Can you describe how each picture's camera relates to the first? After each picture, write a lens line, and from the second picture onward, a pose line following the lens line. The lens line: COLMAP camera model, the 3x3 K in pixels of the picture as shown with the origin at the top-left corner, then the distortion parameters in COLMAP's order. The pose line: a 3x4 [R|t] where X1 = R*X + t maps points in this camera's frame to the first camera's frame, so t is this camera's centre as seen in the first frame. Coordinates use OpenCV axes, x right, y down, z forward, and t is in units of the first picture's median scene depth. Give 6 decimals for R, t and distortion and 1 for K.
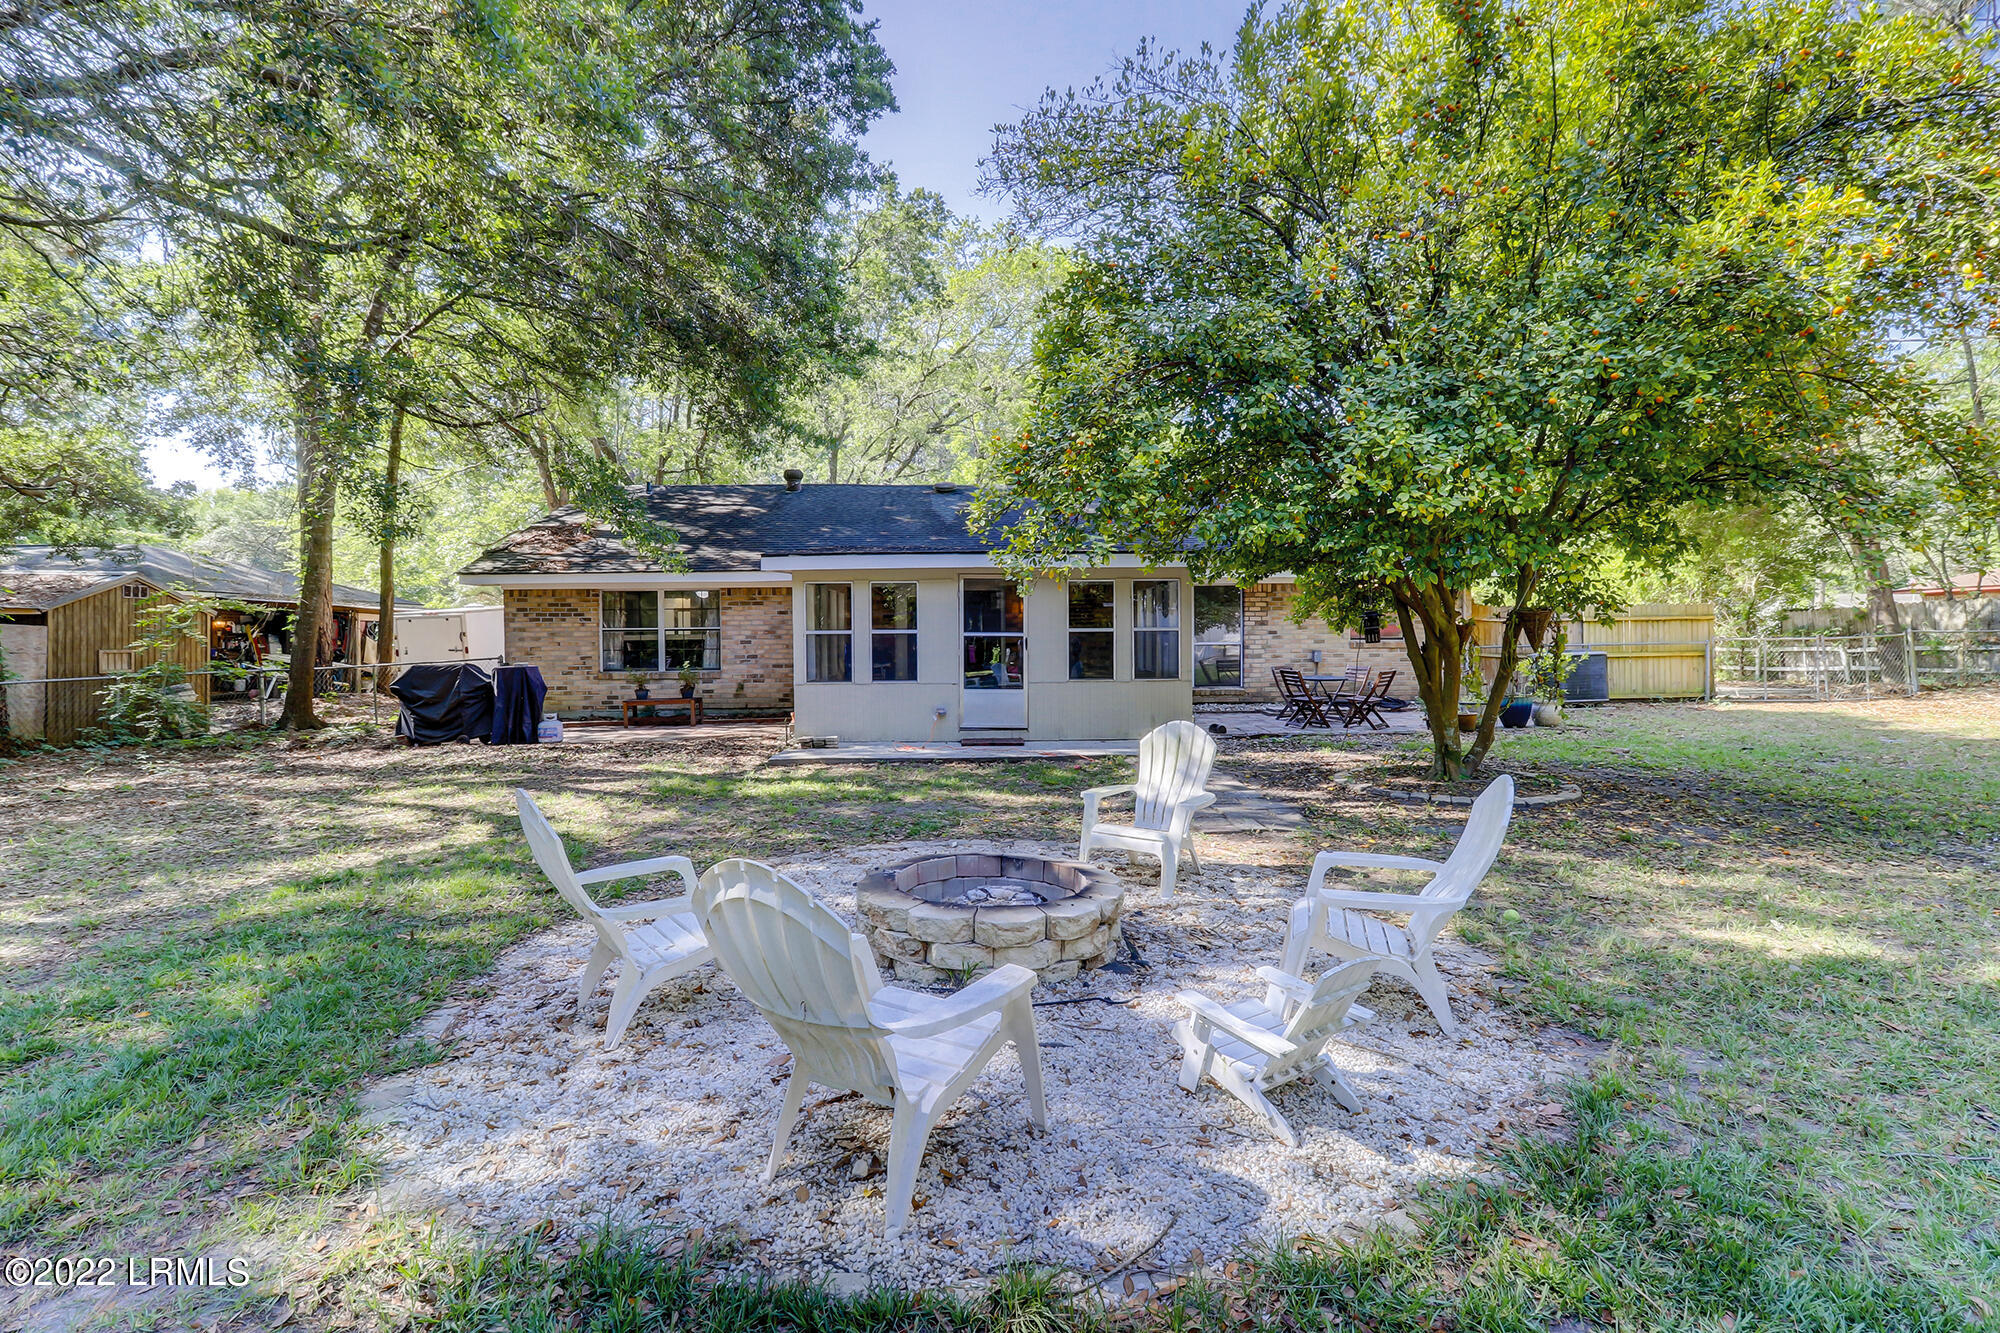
lens RADIAL K [[940.1, 0, 1005.8], [0, 940.1, 633.5], [0, 0, 1]] dist [0.002922, -0.000118]
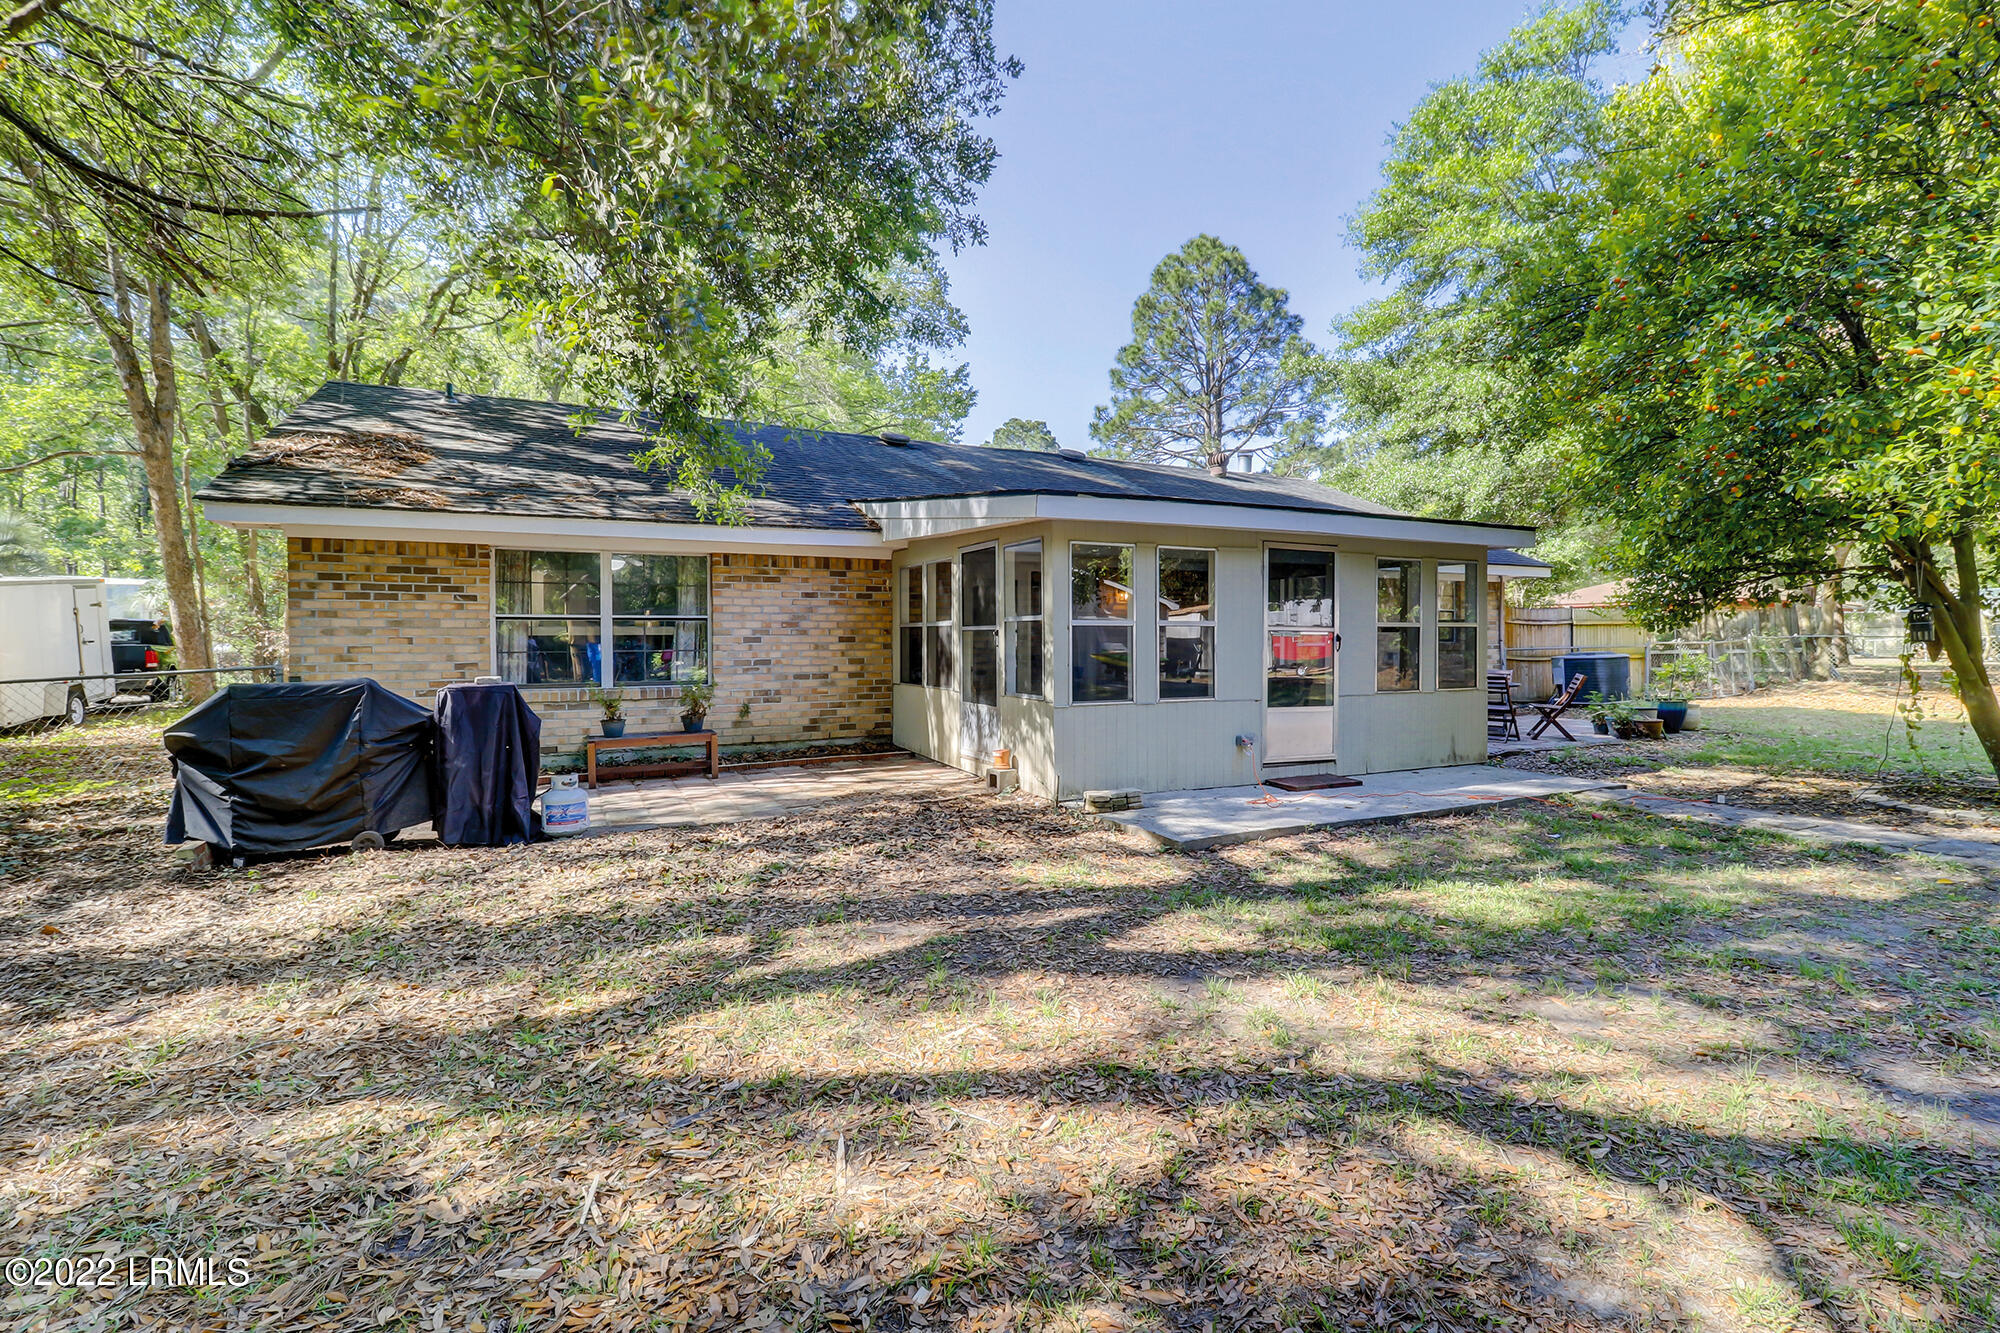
lens RADIAL K [[927.5, 0, 1024.1], [0, 927.5, 632.1], [0, 0, 1]] dist [-0.002027, -0.000488]
pose [[0.929499, 0.011784, 0.368637, -0.349650], [-0.008481, 0.999908, -0.010579, 0.009796], [-0.368727, 0.006707, 0.929513, 0.365433]]
